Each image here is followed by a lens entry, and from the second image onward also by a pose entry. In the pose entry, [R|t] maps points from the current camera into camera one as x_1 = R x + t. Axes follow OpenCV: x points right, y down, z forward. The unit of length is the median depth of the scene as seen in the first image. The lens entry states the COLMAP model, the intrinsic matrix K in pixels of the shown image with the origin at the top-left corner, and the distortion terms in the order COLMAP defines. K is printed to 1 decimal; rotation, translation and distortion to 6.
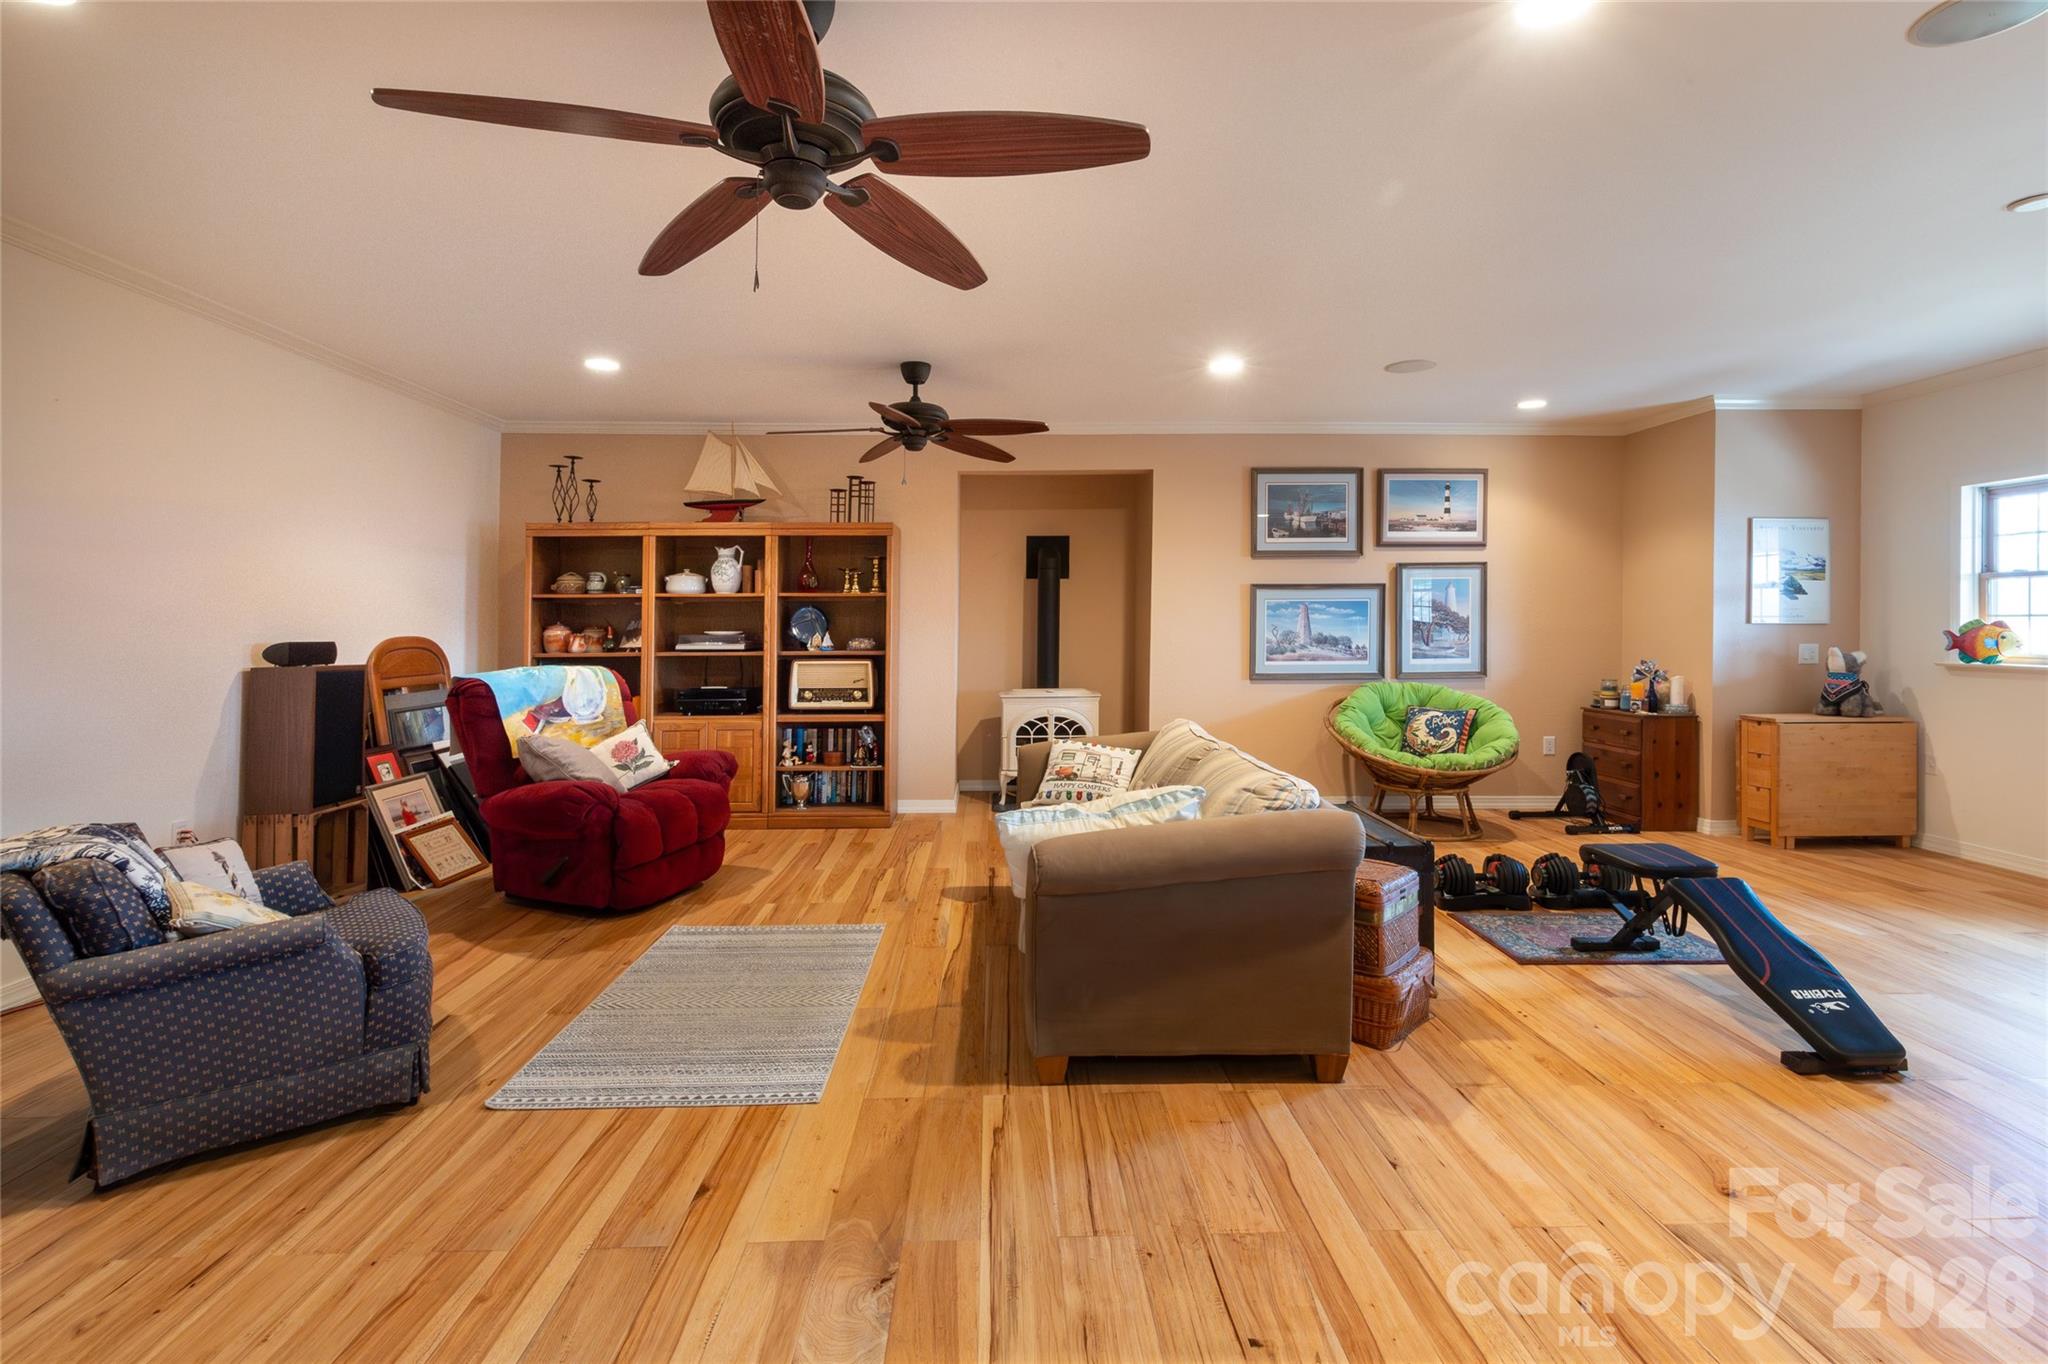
lens RADIAL K [[945.6, 0, 1018.9], [0, 945.6, 634.1], [0, 0, 1]] dist [0.005874, 0.000382]
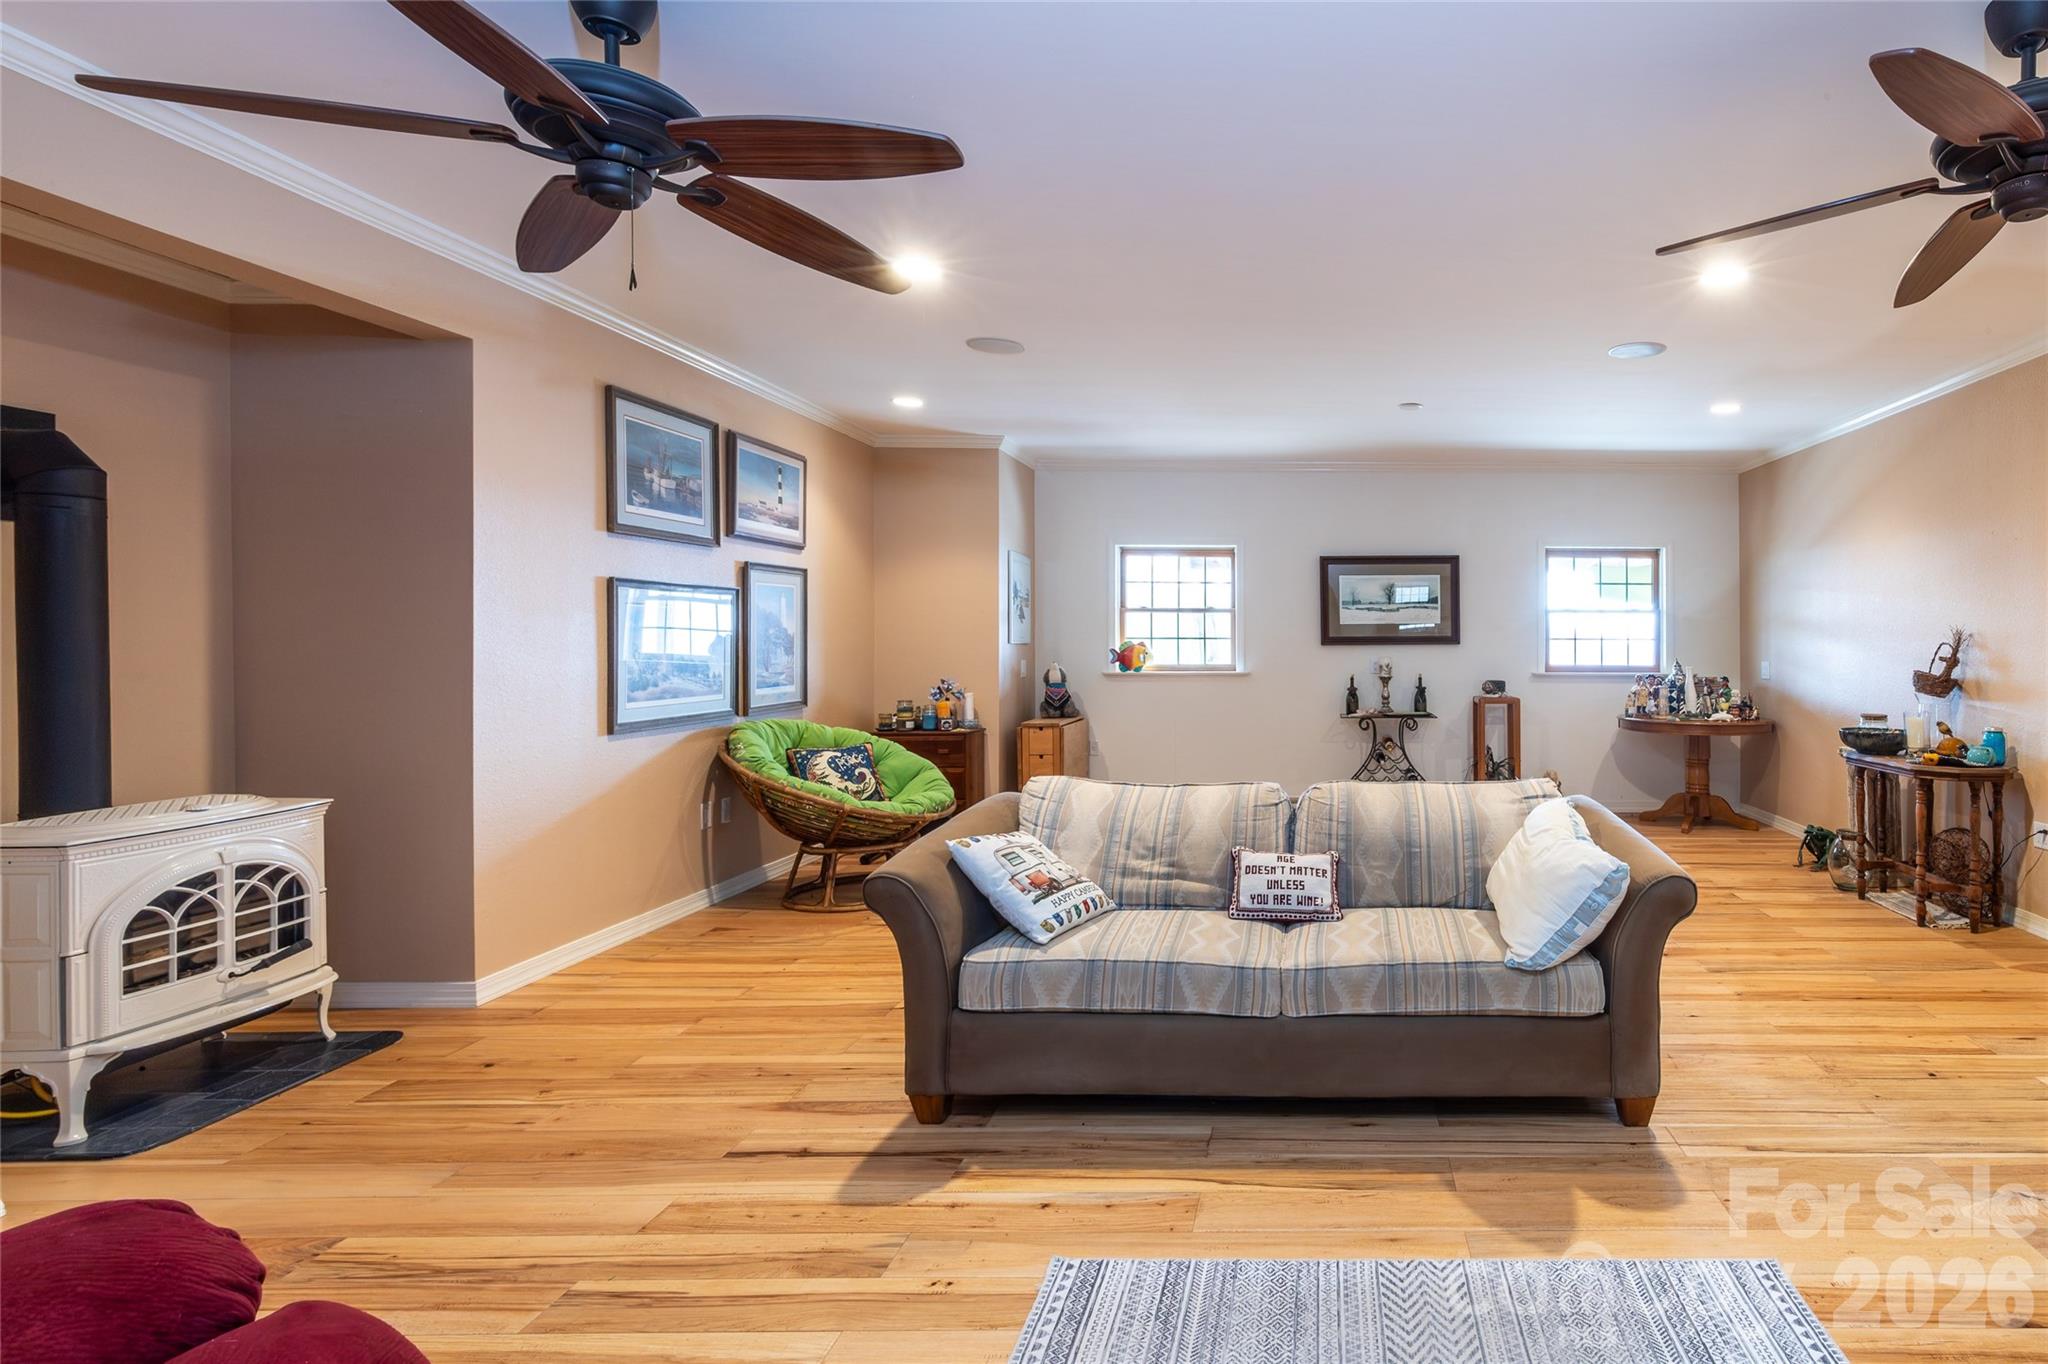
lens RADIAL K [[1266.4, 0, 1025.0], [0, 1266.4, 662.4], [0, 0, 1]] dist [0.002387, 0.000560]
pose [[0.018524, -0.006760, 0.999806, -0.594729], [0.017495, 0.999826, 0.006436, 0.001796], [-0.999675, 0.017373, 0.018639, 0.764228]]
